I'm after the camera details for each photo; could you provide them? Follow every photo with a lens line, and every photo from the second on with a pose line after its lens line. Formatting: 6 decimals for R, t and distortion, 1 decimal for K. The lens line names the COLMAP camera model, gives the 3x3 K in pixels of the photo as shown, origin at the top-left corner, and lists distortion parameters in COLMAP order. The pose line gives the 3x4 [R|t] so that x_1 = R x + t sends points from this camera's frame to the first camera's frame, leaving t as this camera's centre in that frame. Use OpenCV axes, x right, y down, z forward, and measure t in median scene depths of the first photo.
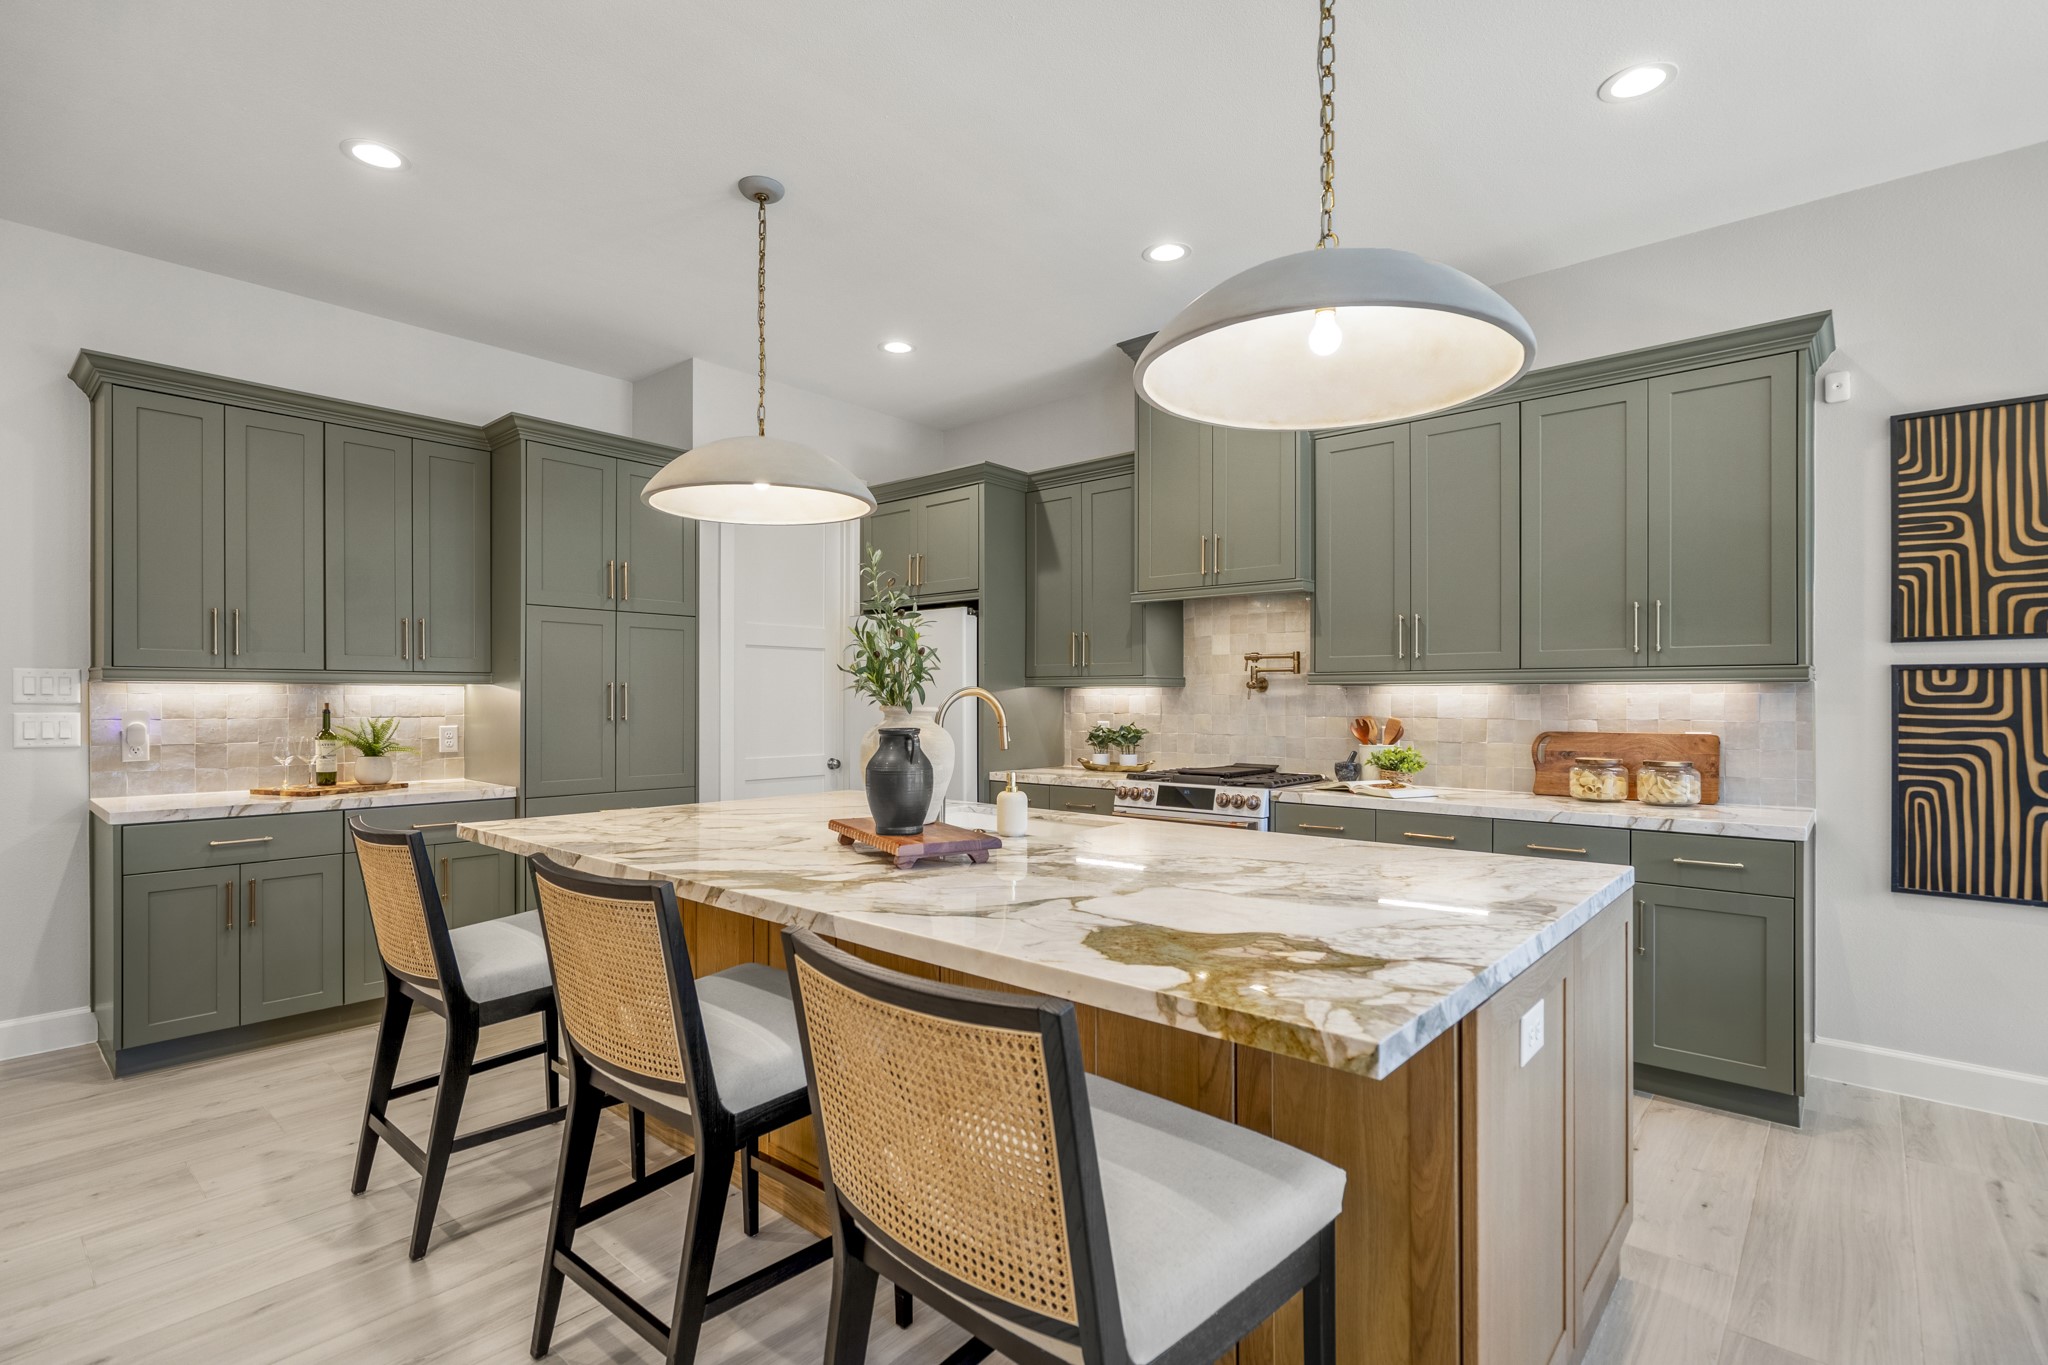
lens RADIAL K [[953.8, 0, 1022.7], [0, 953.8, 695.4], [0, 0, 1]] dist [0.001815, 0.000130]
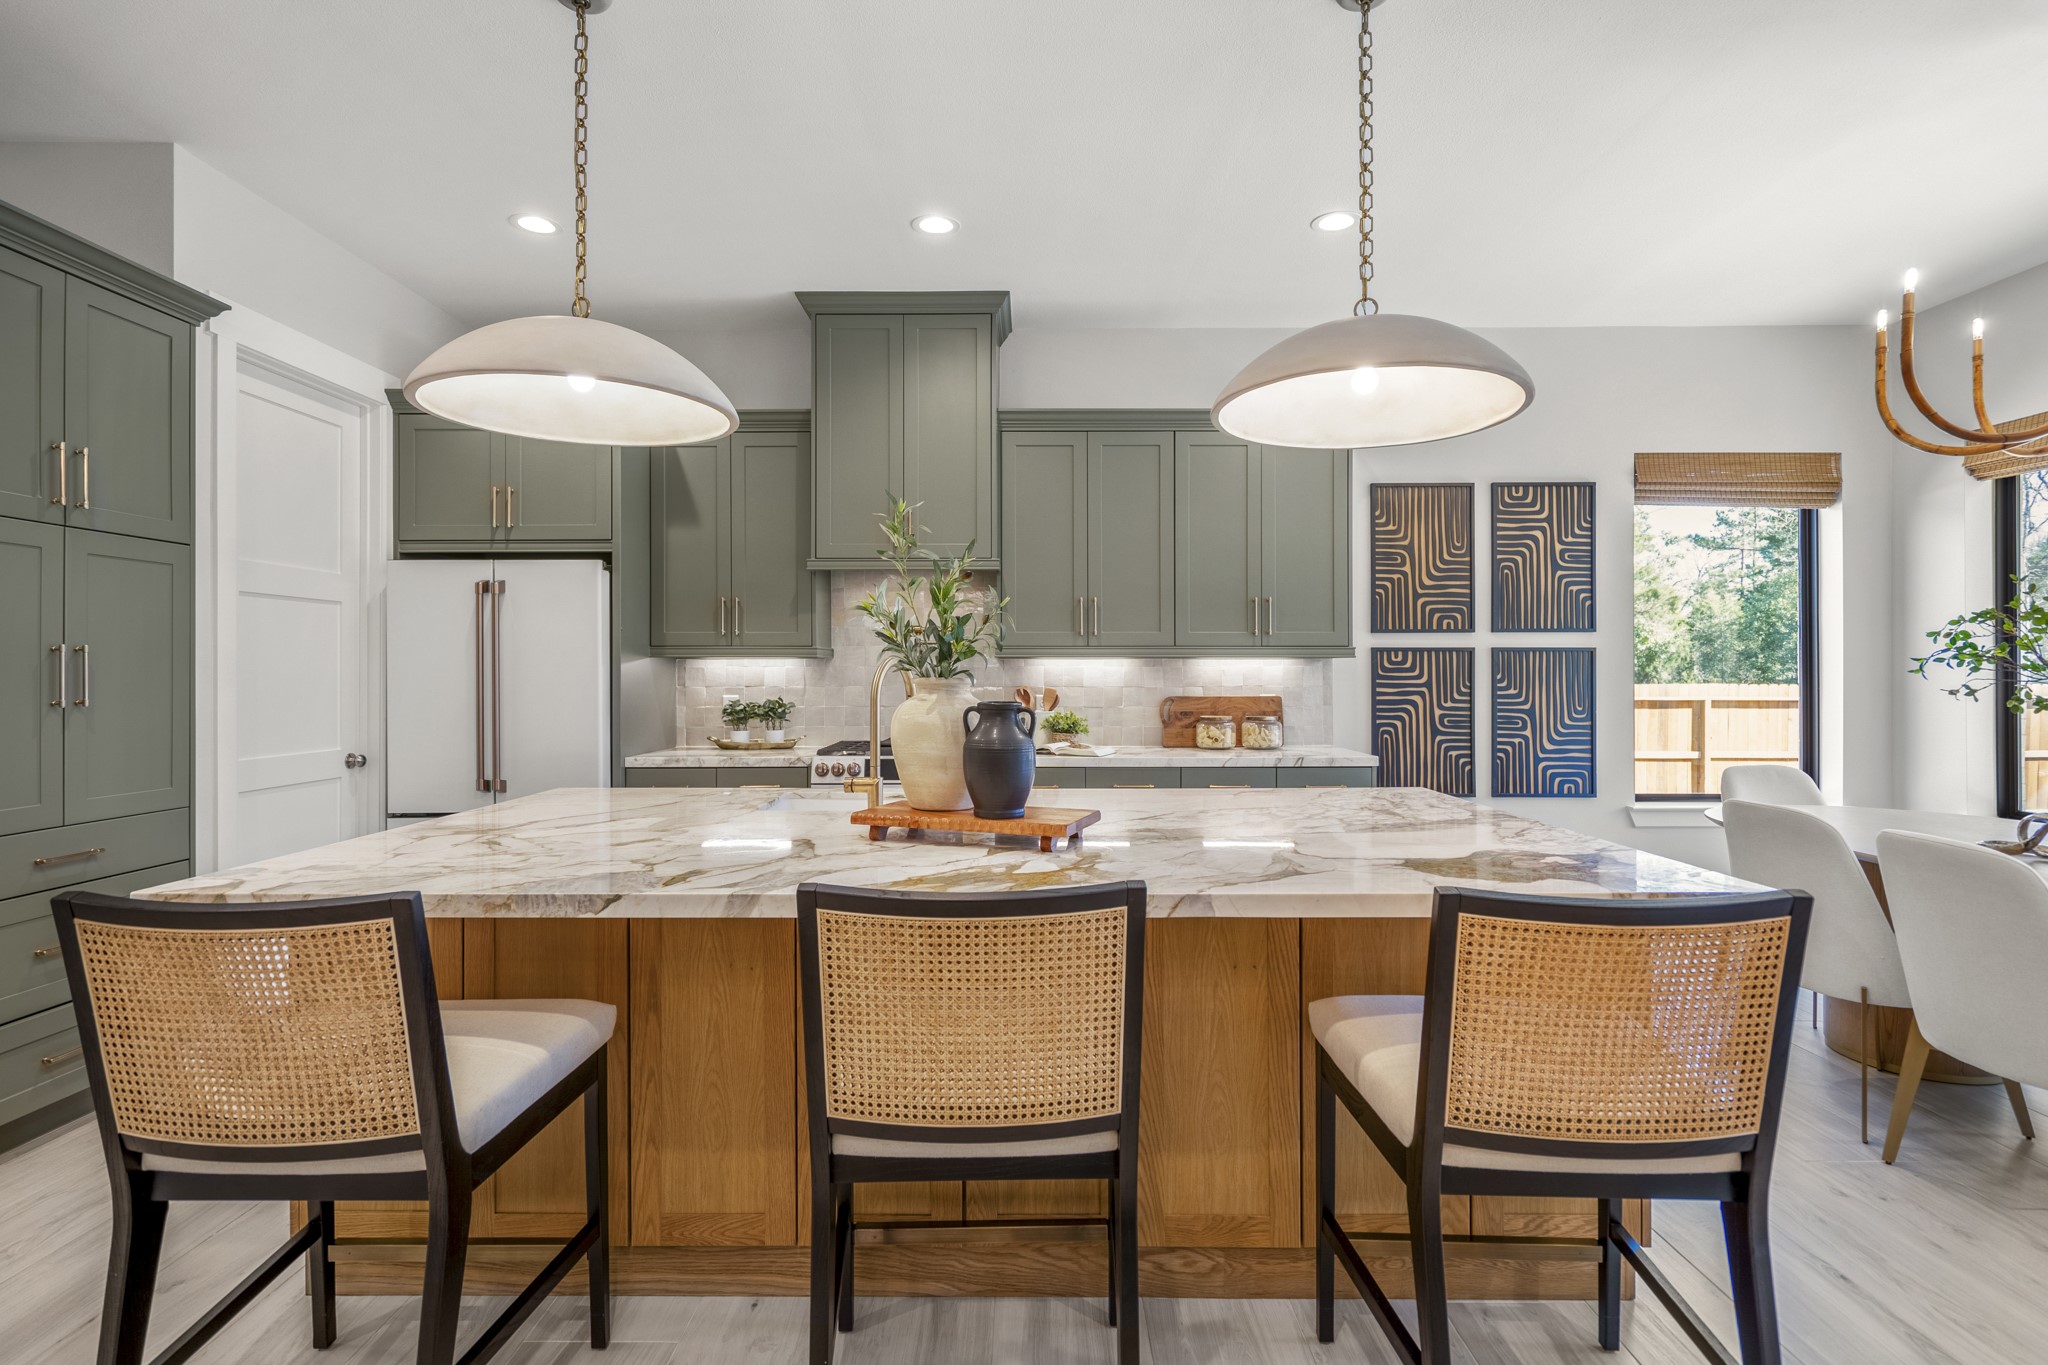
lens RADIAL K [[968.1, 0, 1018.5], [0, 968.1, 675.4], [0, 0, 1]] dist [0.000198, 0.000477]
pose [[0.760668, -0.003952, 0.649129, -0.479187], [-0.000773, 0.999975, 0.006995, 0.001850], [-0.649141, -0.005823, 0.760646, 0.183582]]
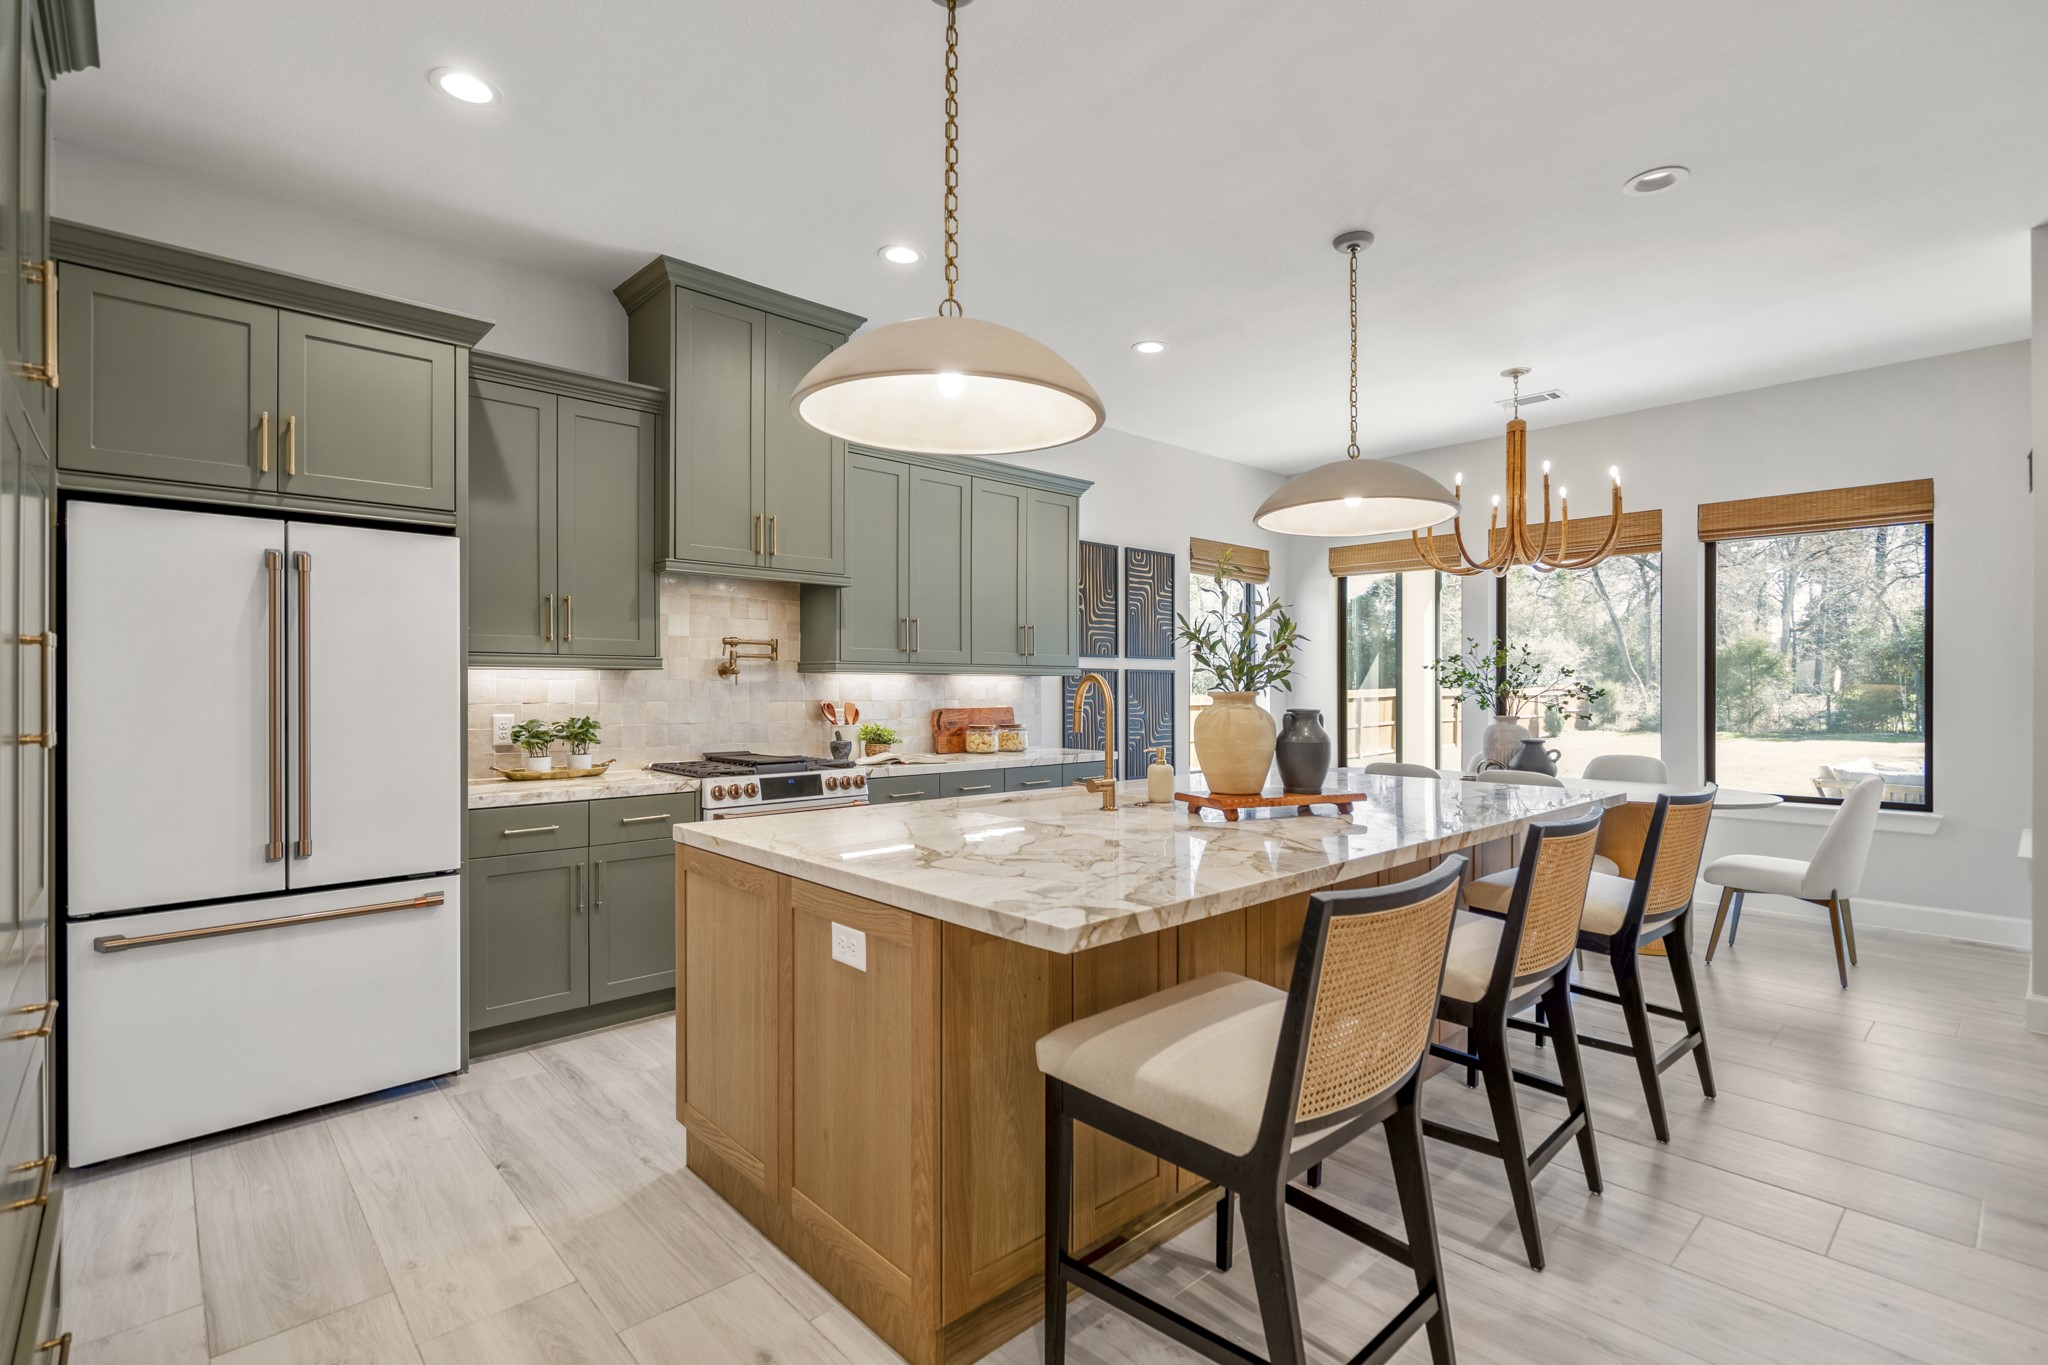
lens RADIAL K [[953.8, 0, 1022.7], [0, 953.8, 695.4], [0, 0, 1]] dist [0.001815, 0.000130]
pose [[0.110564, -0.009138, 0.993827, -0.938982], [-0.005334, 0.999938, 0.009787, 0.004708], [-0.993855, -0.006383, 0.110508, 0.813205]]
